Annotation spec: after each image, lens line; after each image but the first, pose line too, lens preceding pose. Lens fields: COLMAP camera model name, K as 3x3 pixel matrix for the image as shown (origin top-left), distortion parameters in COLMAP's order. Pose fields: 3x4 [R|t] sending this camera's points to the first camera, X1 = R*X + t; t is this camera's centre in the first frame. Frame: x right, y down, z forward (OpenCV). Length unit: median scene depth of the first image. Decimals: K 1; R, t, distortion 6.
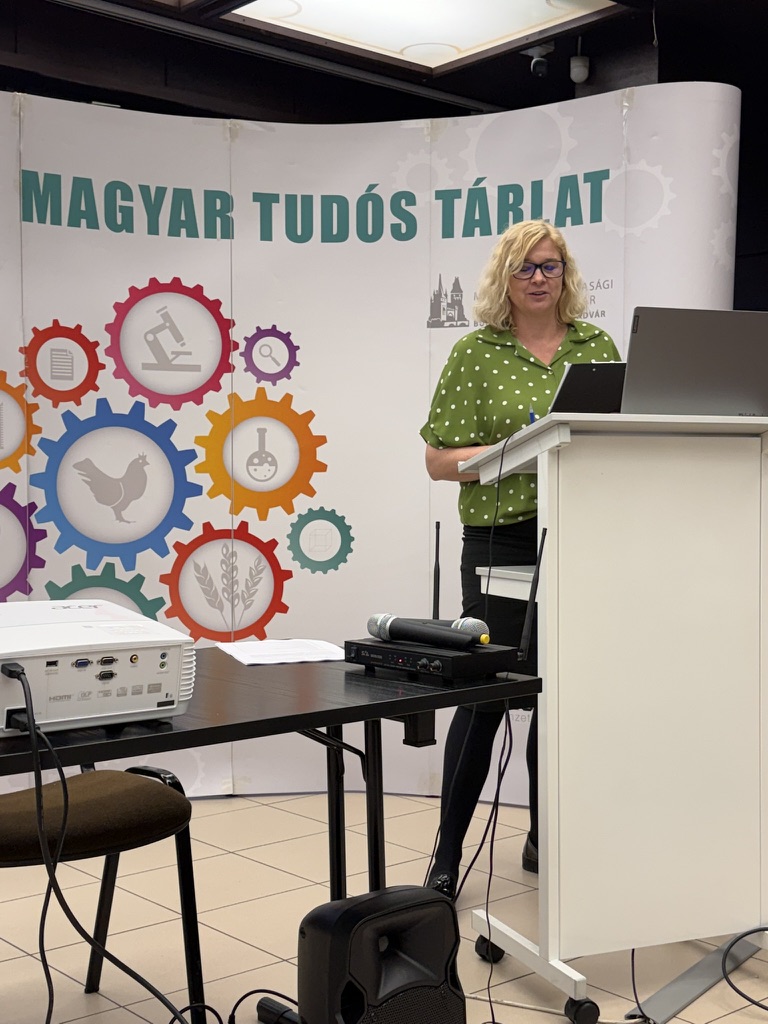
lens RADIAL K [[1352.0, 0, 390.4], [0, 1352.0, 517.1], [0, 0, 1]] dist [0.143105, 0.000000]
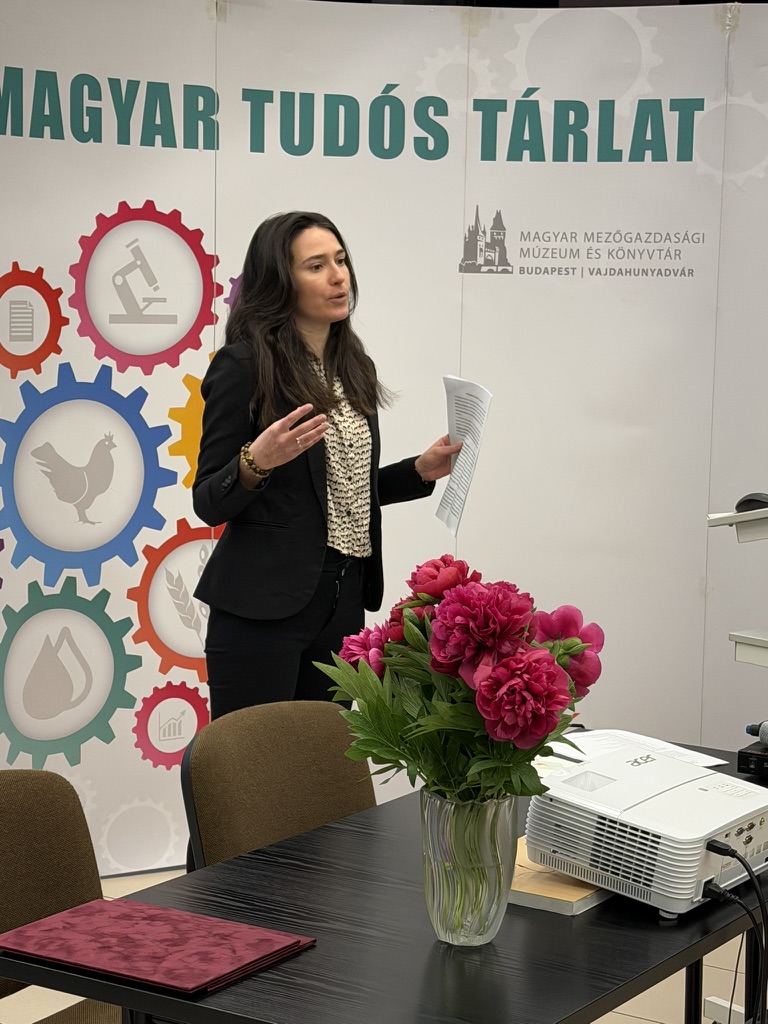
lens RADIAL K [[2123.3, 0, 400.2], [0, 2123.3, 531.2], [0, 0, 1]] dist [0.166664, 0.000000]
pose [[0.956208, -0.015869, 0.292258, -0.375264], [-0.013992, 0.994909, 0.099801, -0.113176], [-0.292353, -0.099520, 0.951118, -0.194193]]
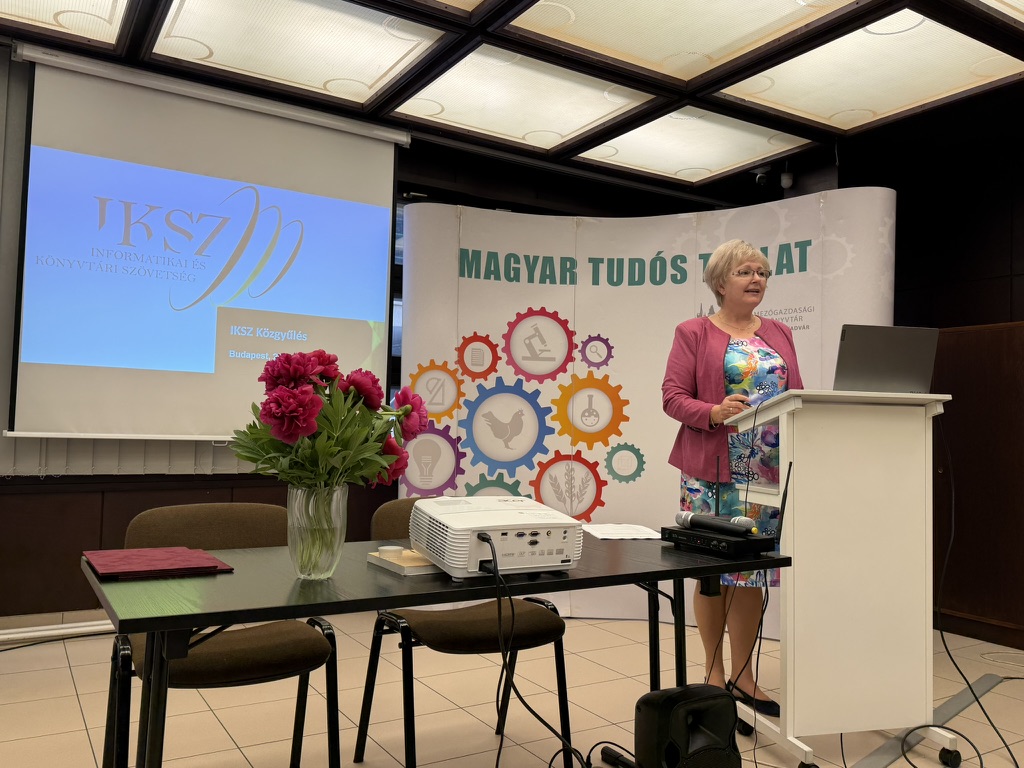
lens RADIAL K [[809.3, 0, 510.4], [0, 809.3, 390.9], [0, 0, 1]] dist [0.115276, -0.150249]
pose [[0.986409, 0.012762, -0.163810, -0.028826], [-0.023858, 0.997538, -0.065947, -0.001874], [0.162565, 0.068958, 0.984285, -0.005305]]
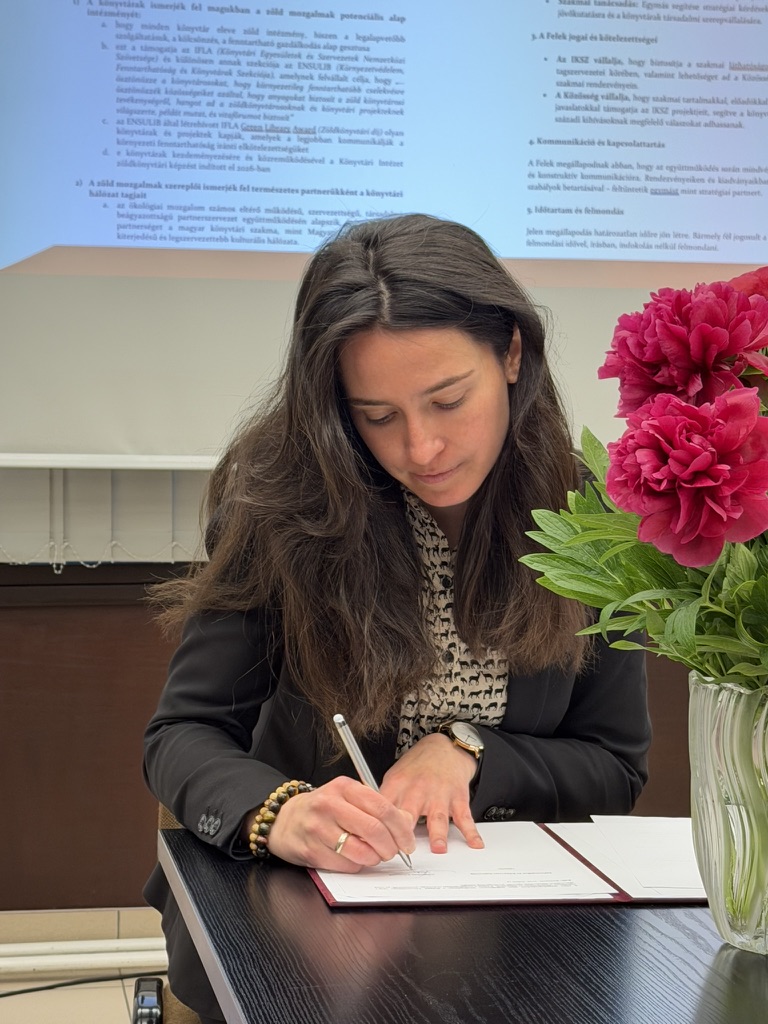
lens RADIAL K [[2364.8, 0, 441.8], [0, 2364.8, 519.9], [0, 0, 1]] dist [0.185458, 0.000000]
pose [[0.869598, 0.036299, -0.492425, -0.043301], [-0.017952, 0.998959, 0.041935, -0.020403], [0.493434, -0.027627, 0.869344, 0.011641]]
